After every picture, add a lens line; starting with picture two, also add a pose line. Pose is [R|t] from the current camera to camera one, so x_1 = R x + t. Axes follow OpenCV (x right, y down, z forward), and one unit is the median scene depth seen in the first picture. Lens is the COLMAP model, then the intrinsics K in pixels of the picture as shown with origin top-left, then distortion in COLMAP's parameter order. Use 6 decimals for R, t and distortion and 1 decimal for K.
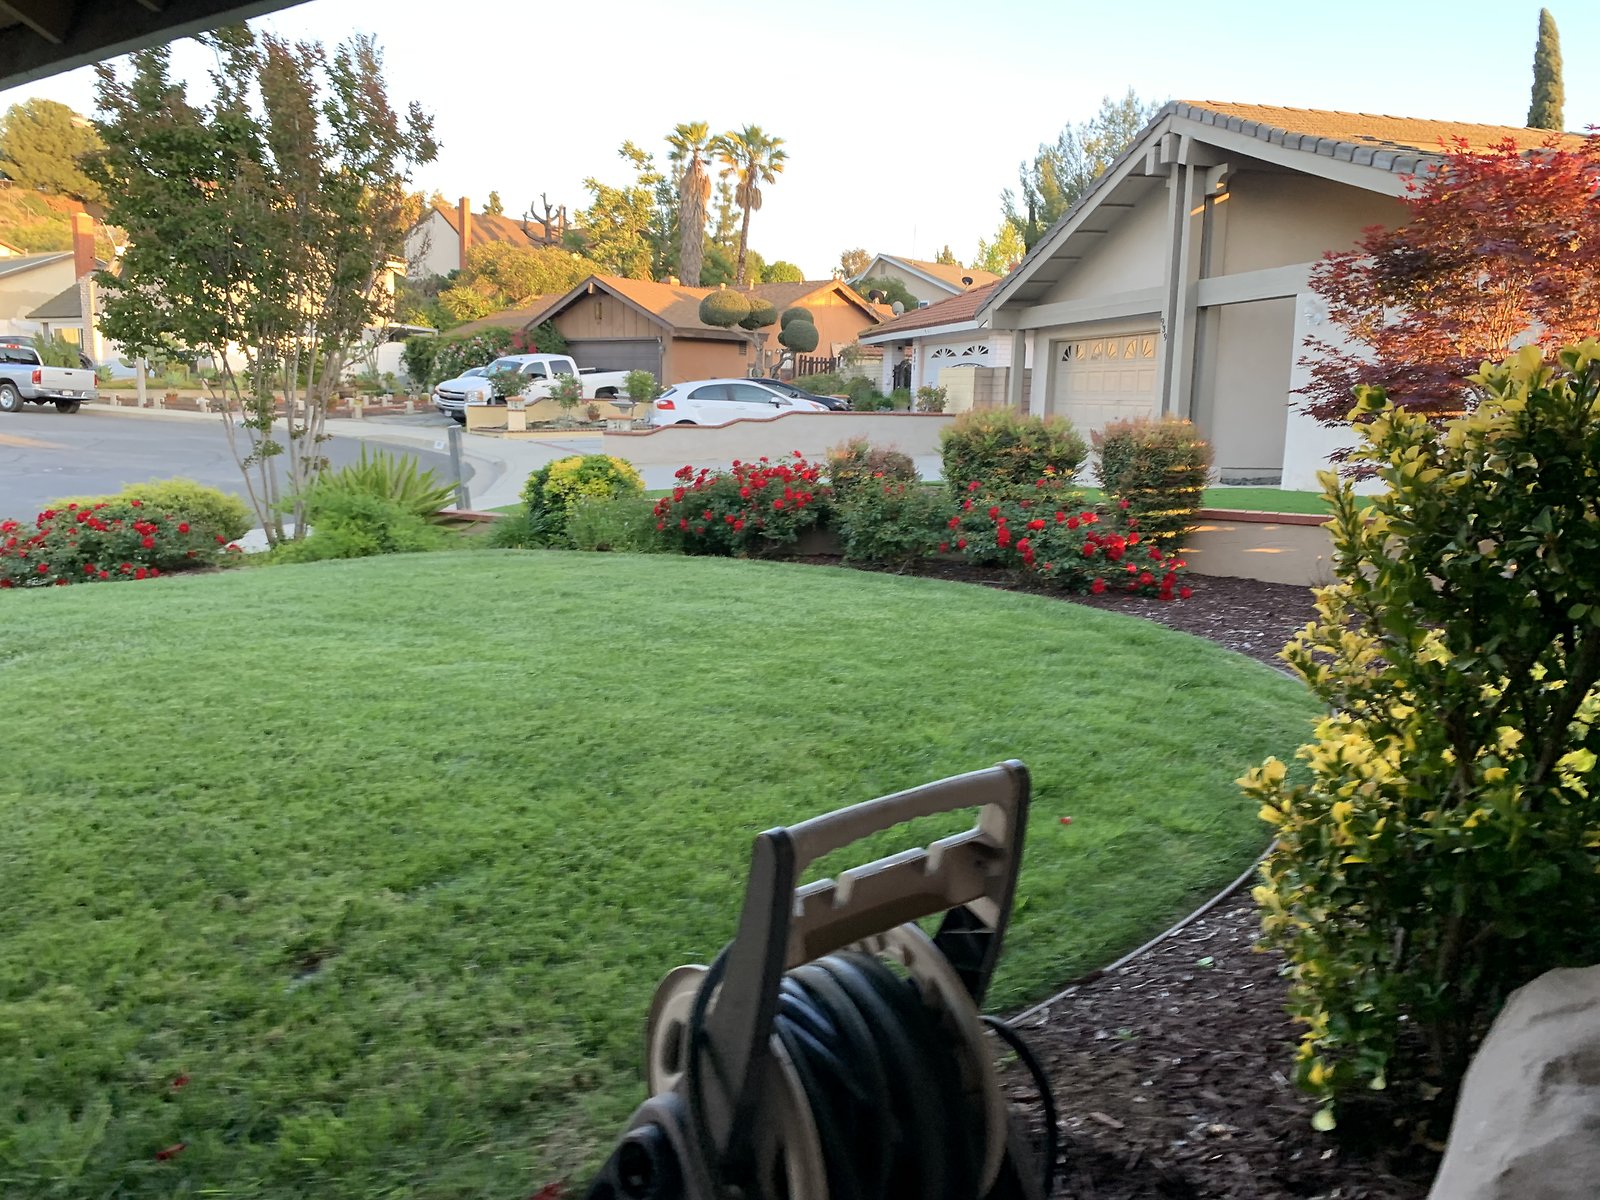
lens RADIAL K [[1222.7, 0, 820.9], [0, 1222.7, 593.3], [0, 0, 1]] dist [0.036043, -0.032963]
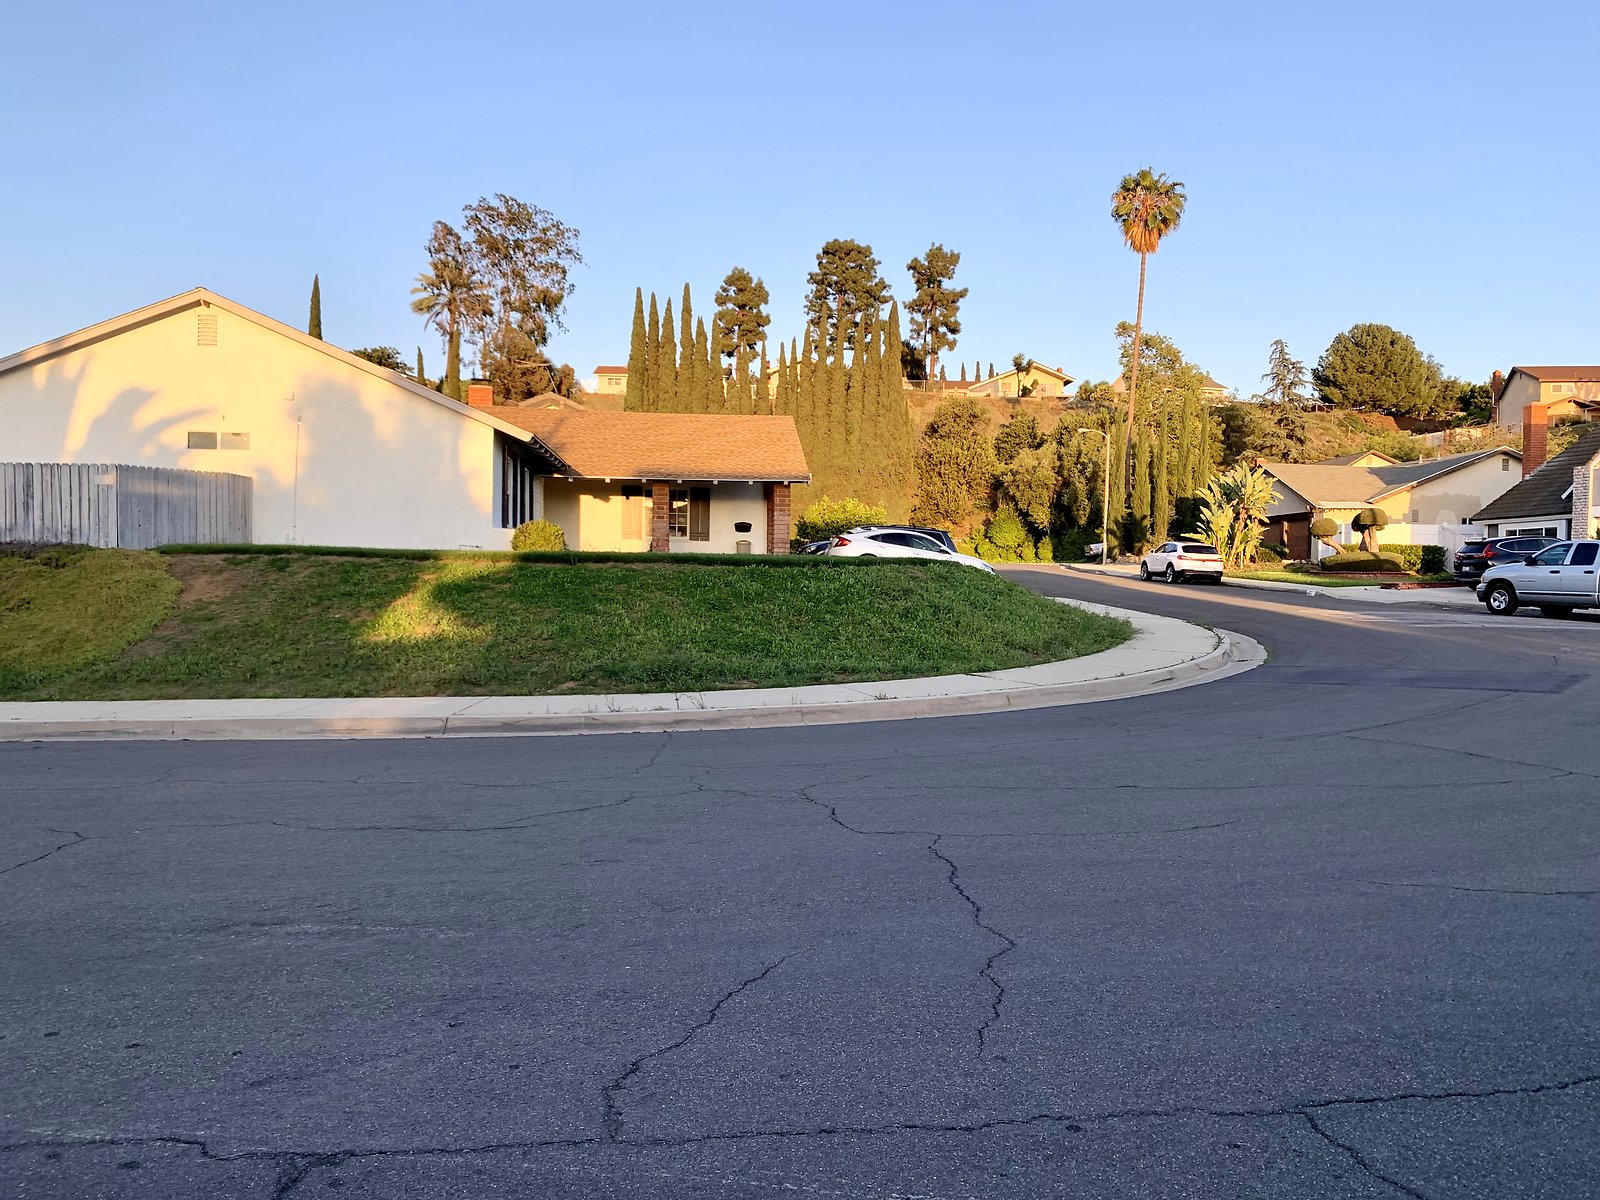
lens RADIAL K [[1222.7, 0, 819.8], [0, 1222.7, 611.6], [0, 0, 1]] dist [0.036043, -0.032963]
pose [[0.624644, 0.004026, -0.780899, -0.223803], [-0.122691, 0.988073, -0.093047, -0.012665], [0.771211, 0.153931, 0.617689, 0.076882]]
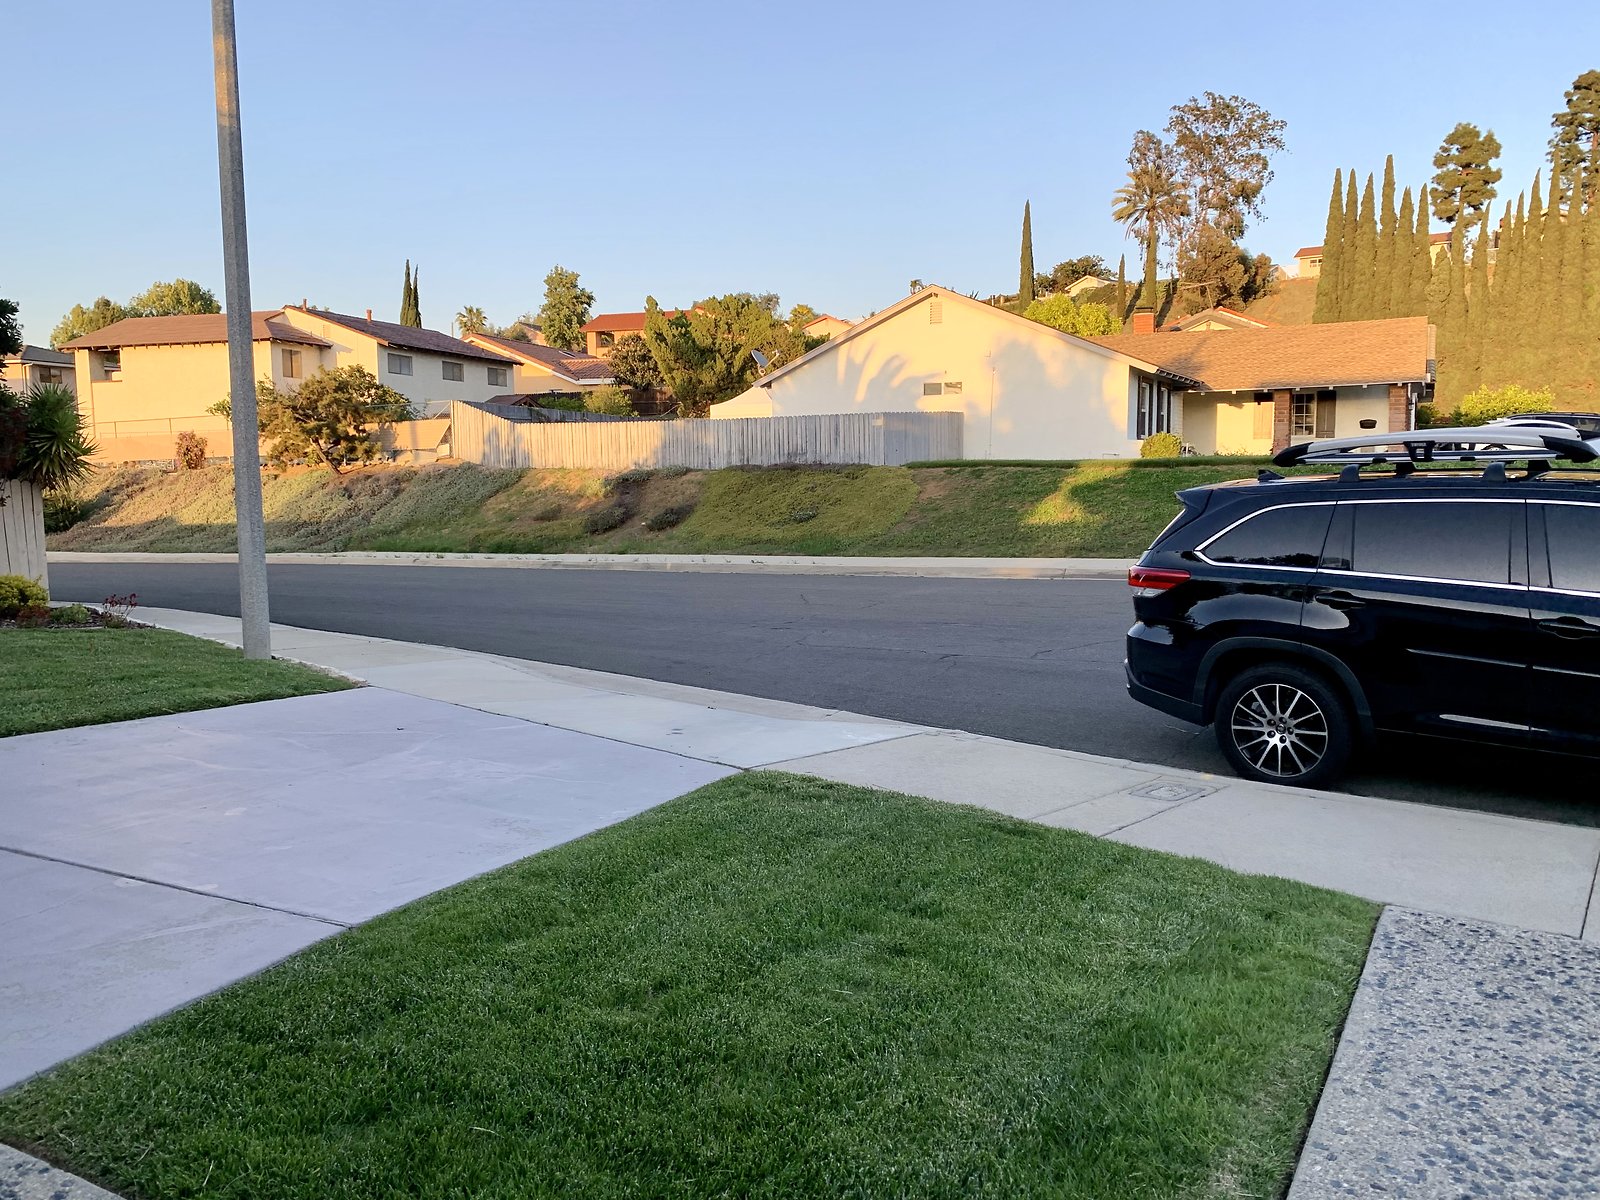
lens RADIAL K [[1222.7, 0, 799.8], [0, 1222.7, 580.9], [0, 0, 1]] dist [0.036043, -0.032963]
pose [[0.096309, 0.064329, -0.993271, -0.081477], [-0.145420, 0.988111, 0.049895, -0.009205], [0.984671, 0.139636, 0.104519, 0.049756]]
